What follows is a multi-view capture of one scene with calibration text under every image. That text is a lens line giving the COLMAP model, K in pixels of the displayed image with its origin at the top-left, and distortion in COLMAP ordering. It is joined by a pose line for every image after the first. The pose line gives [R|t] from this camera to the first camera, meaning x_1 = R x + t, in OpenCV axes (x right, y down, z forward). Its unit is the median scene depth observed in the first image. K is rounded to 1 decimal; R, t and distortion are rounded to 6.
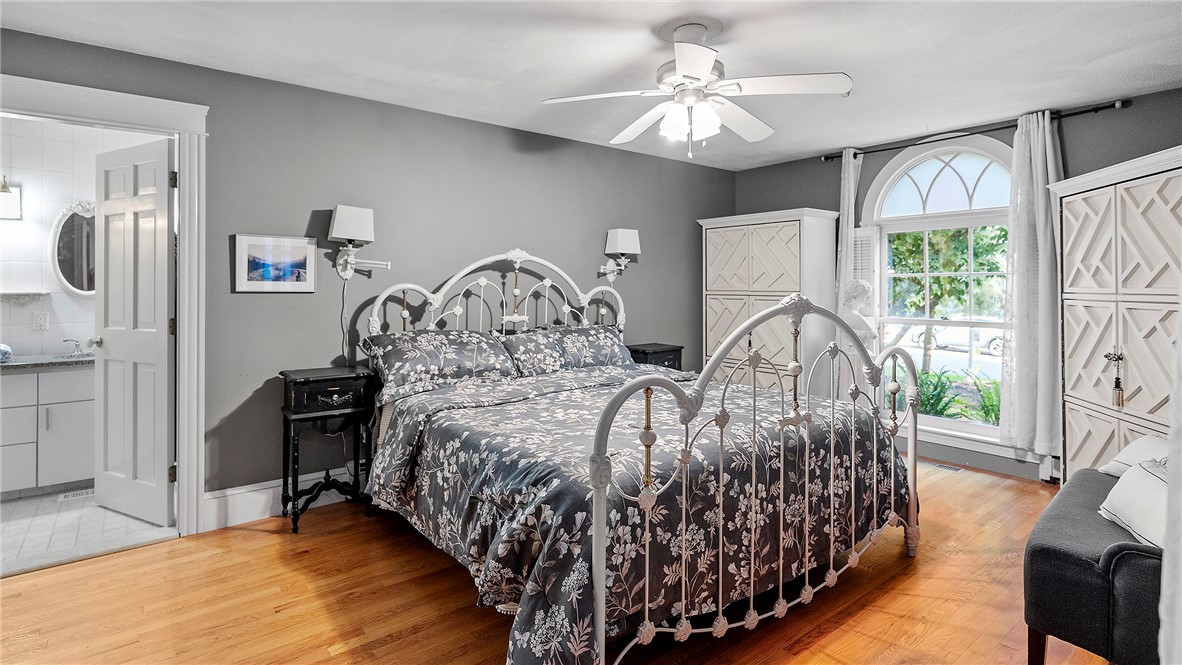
lens RADIAL K [[579.7, 0, 585.8], [0, 579.7, 283.0], [0, 0, 1]] dist [0.001040, 0.000379]
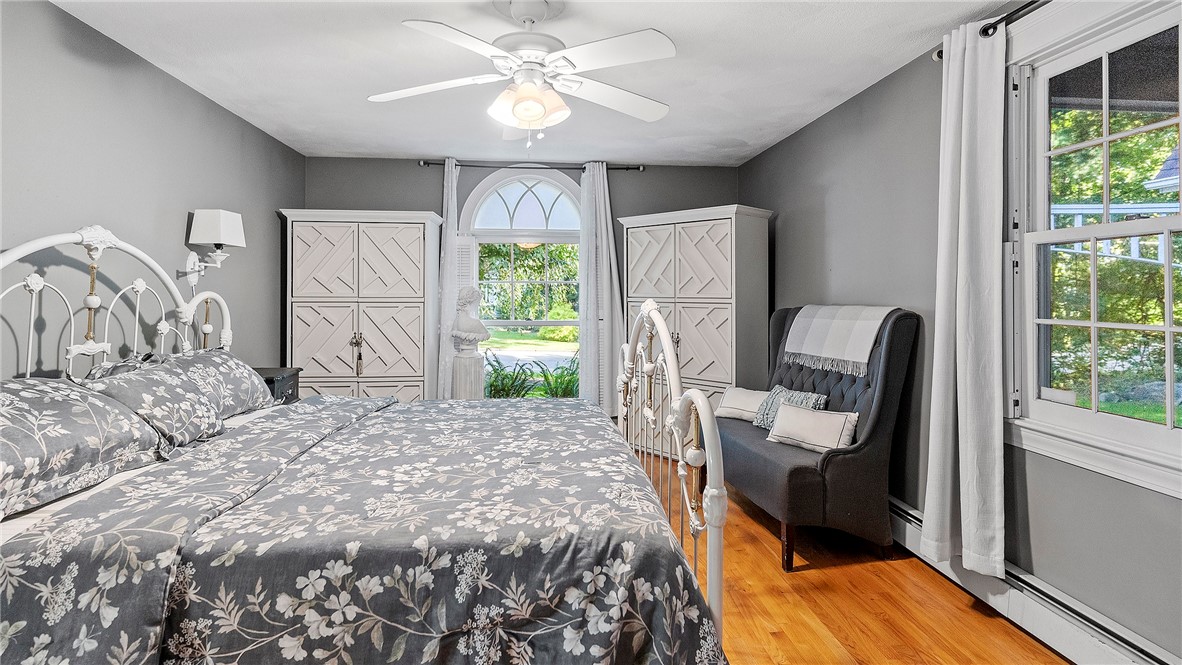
lens RADIAL K [[579.7, 0, 585.8], [0, 579.7, 283.0], [0, 0, 1]] dist [0.001040, 0.000379]
pose [[0.543891, 0.014375, 0.839032, -0.395510], [-0.007549, 0.999897, -0.012237, 0.000784], [-0.839122, 0.000322, 0.543944, 0.336711]]
